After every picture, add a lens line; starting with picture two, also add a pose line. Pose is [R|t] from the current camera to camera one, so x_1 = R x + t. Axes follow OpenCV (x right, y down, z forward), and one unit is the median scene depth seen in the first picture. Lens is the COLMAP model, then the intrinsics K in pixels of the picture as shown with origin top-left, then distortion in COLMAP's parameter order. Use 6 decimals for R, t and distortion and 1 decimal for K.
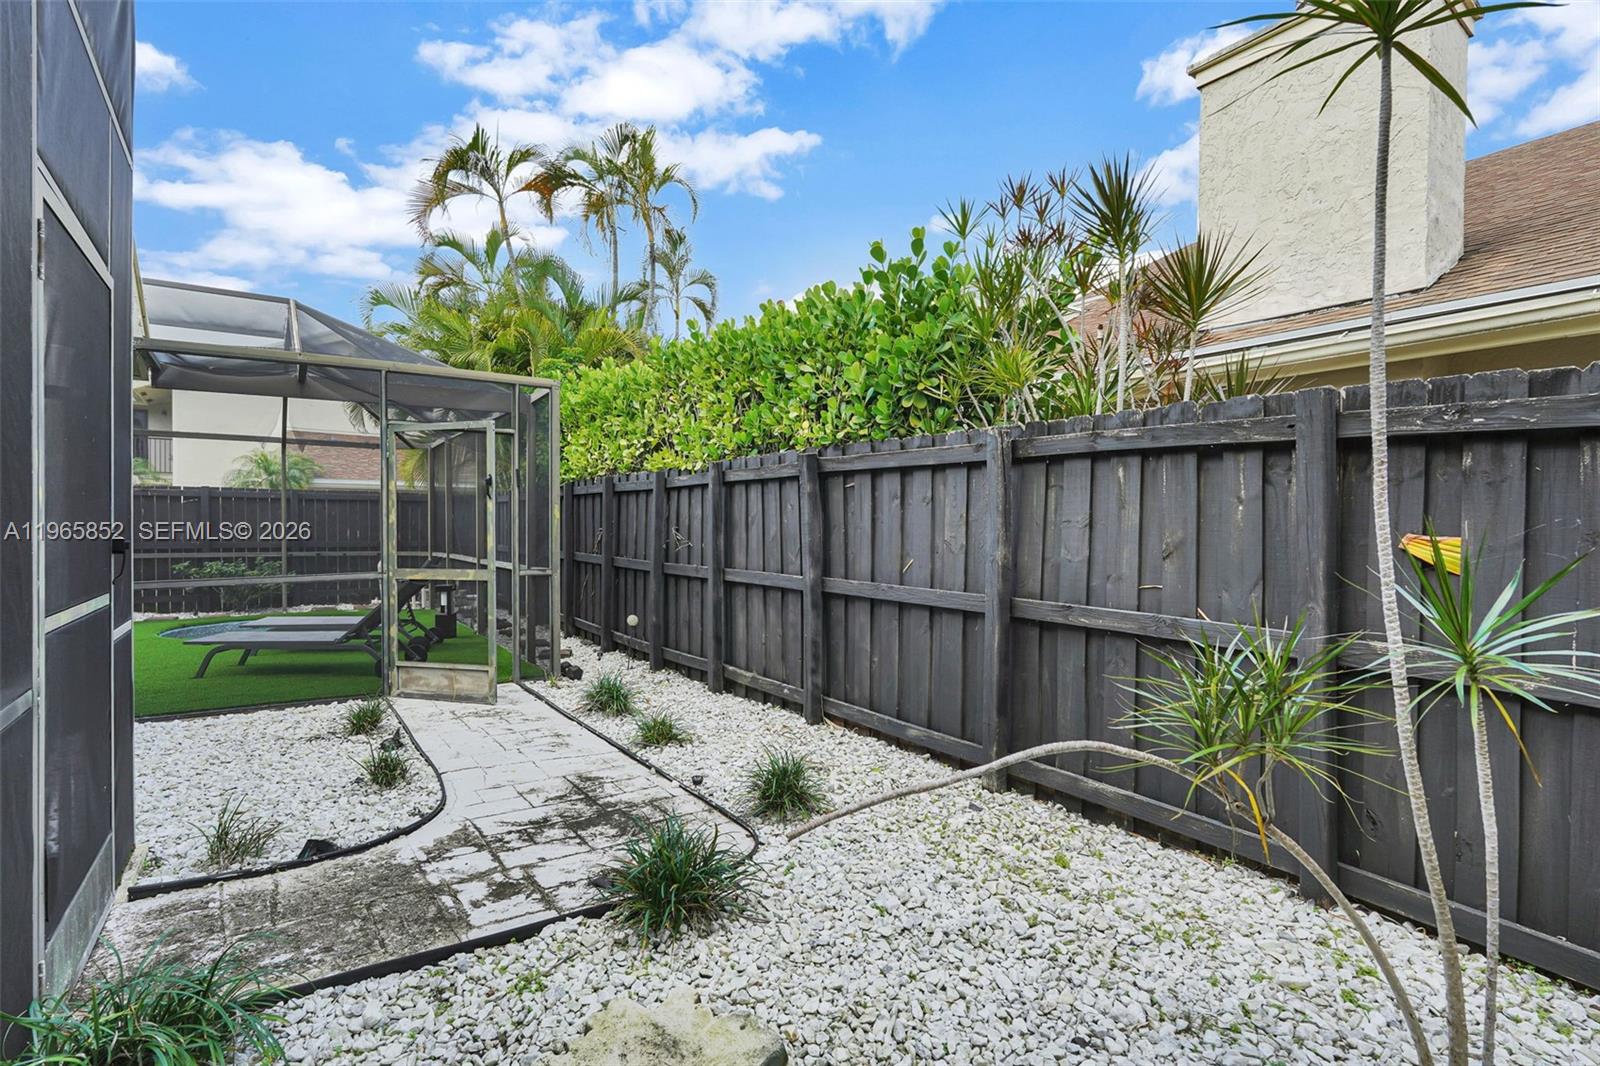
lens RADIAL K [[761.5, 0, 812.9], [0, 761.5, 532.7], [0, 0, 1]] dist [-0.005857, 0.001396]
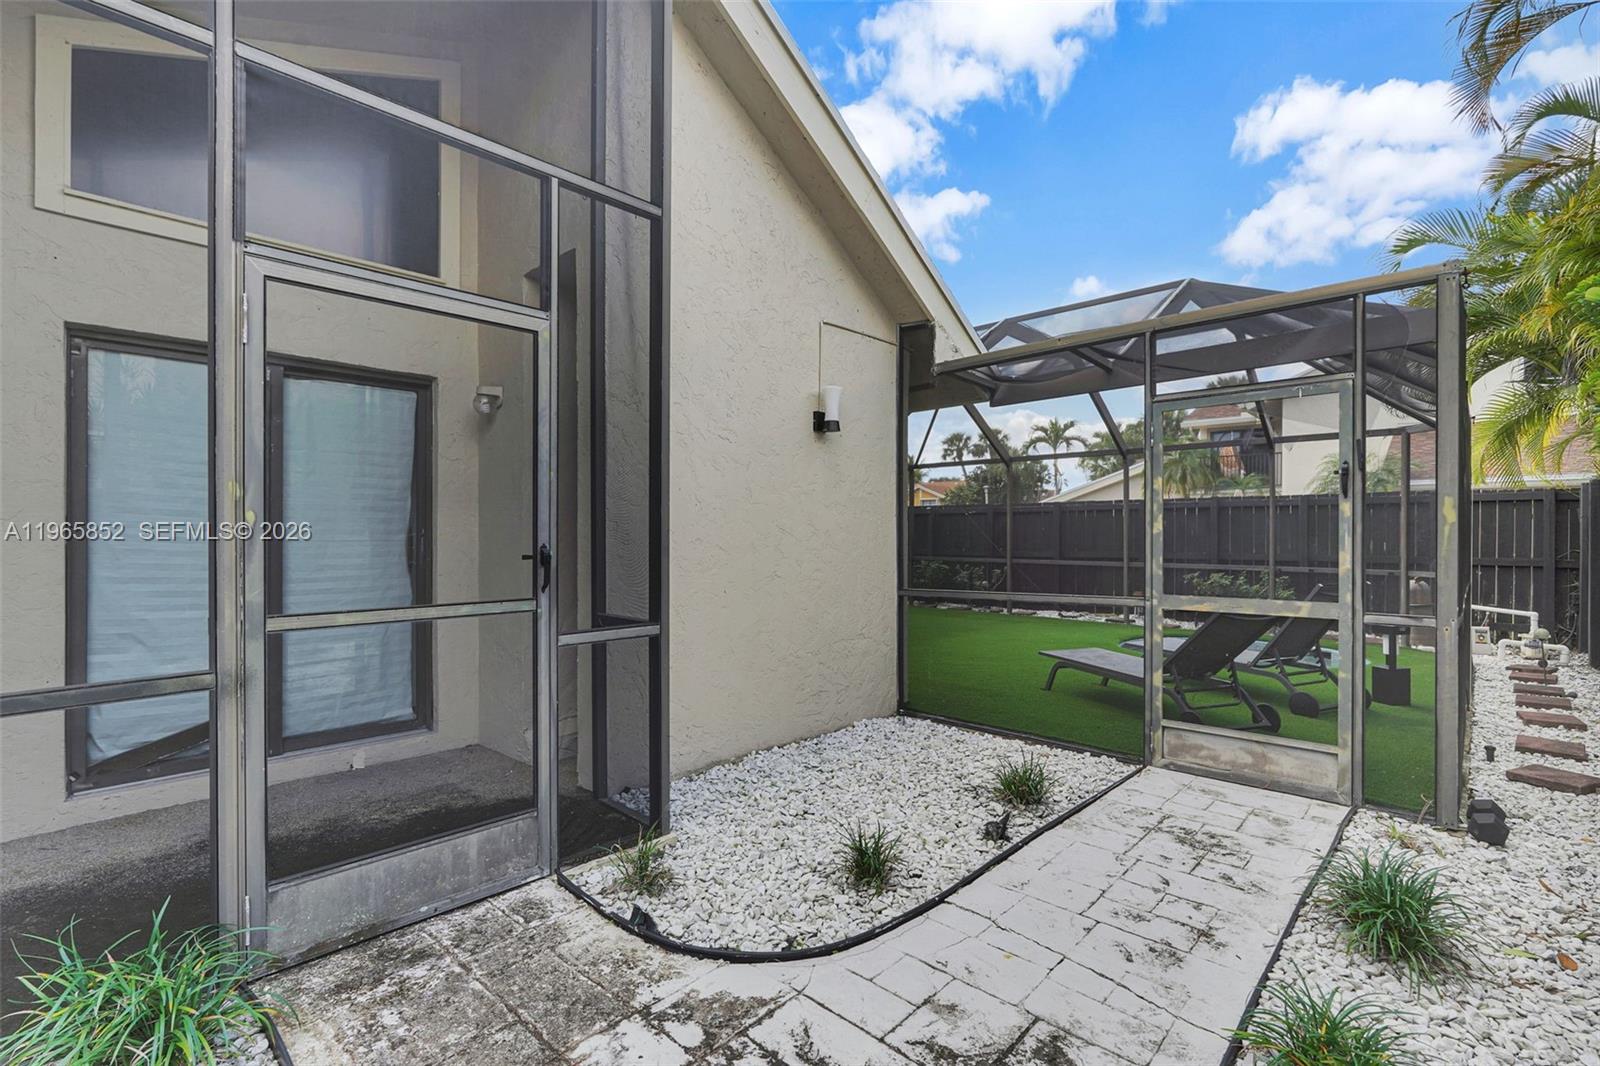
lens RADIAL K [[761.5, 0, 808.0], [0, 761.5, 532.3], [0, 0, 1]] dist [-0.005857, 0.001396]
pose [[0.194486, -0.003037, -0.980901, 0.163337], [-0.014357, 0.999879, -0.005942, -0.003961], [0.980800, 0.015238, 0.194419, 0.819935]]
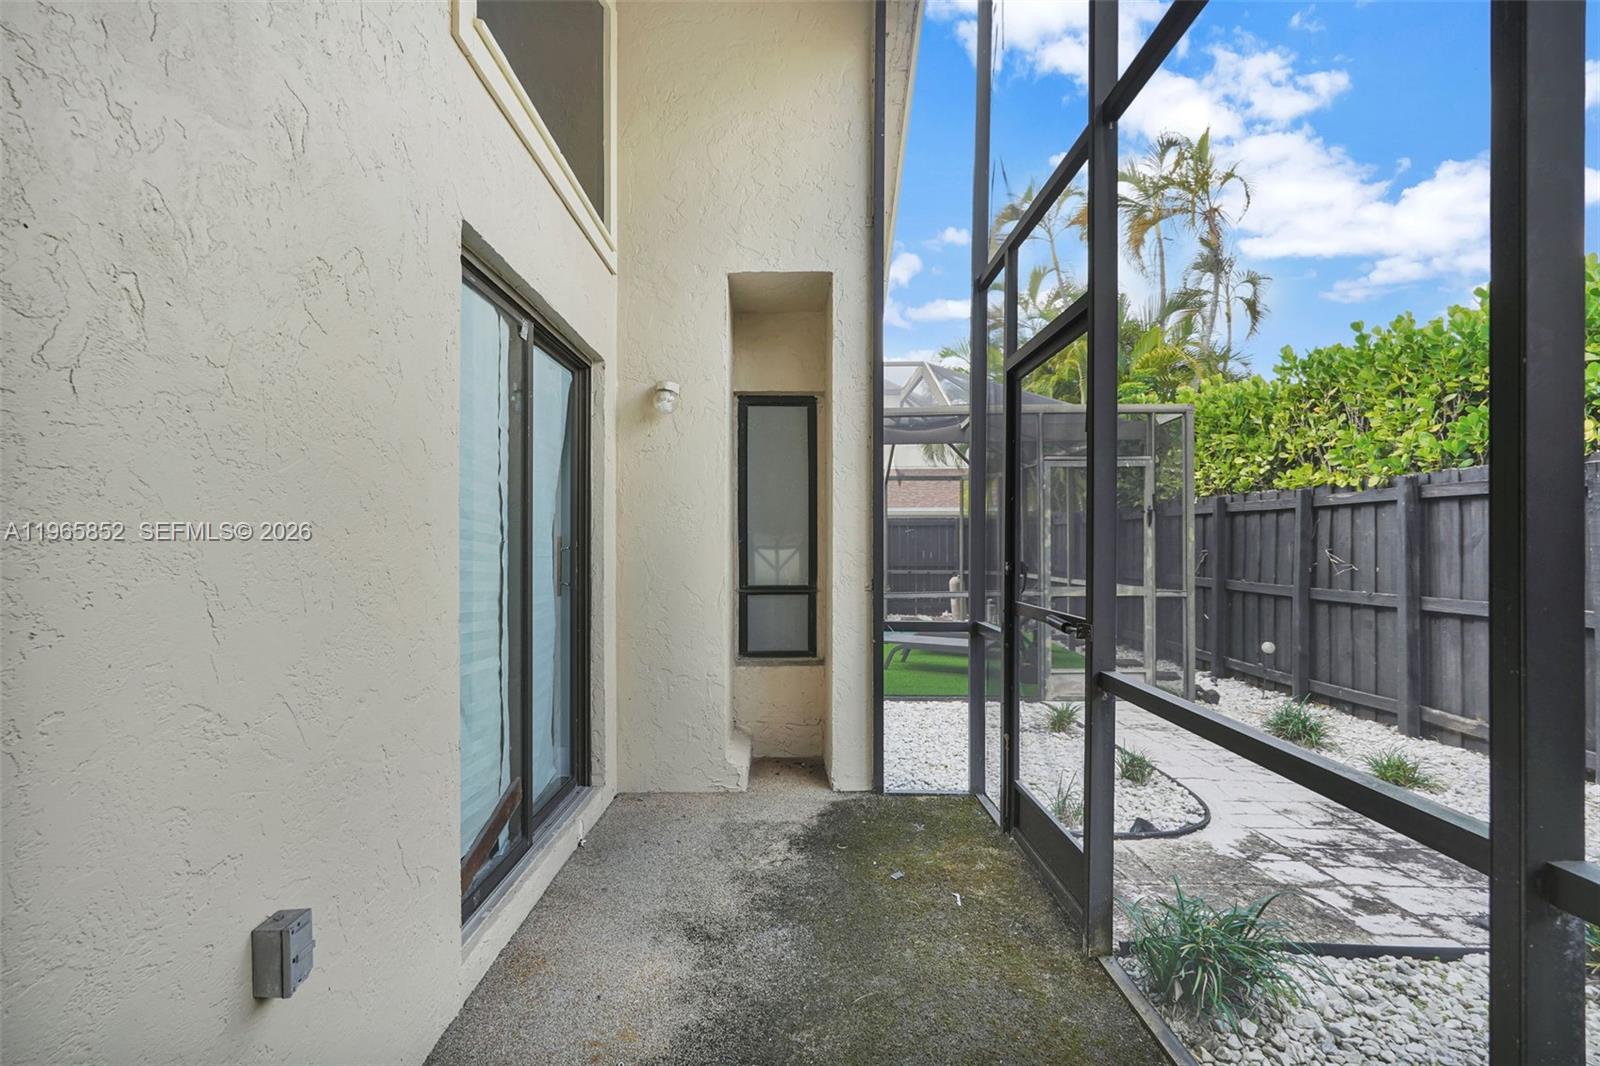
lens RADIAL K [[761.5, 0, 783.2], [0, 761.5, 535.4], [0, 0, 1]] dist [-0.005857, 0.001396]
pose [[0.815385, -0.011546, -0.578805, -0.341741], [-0.001531, 0.999755, -0.022100, -0.005073], [0.578918, 0.018907, 0.815167, -0.231169]]
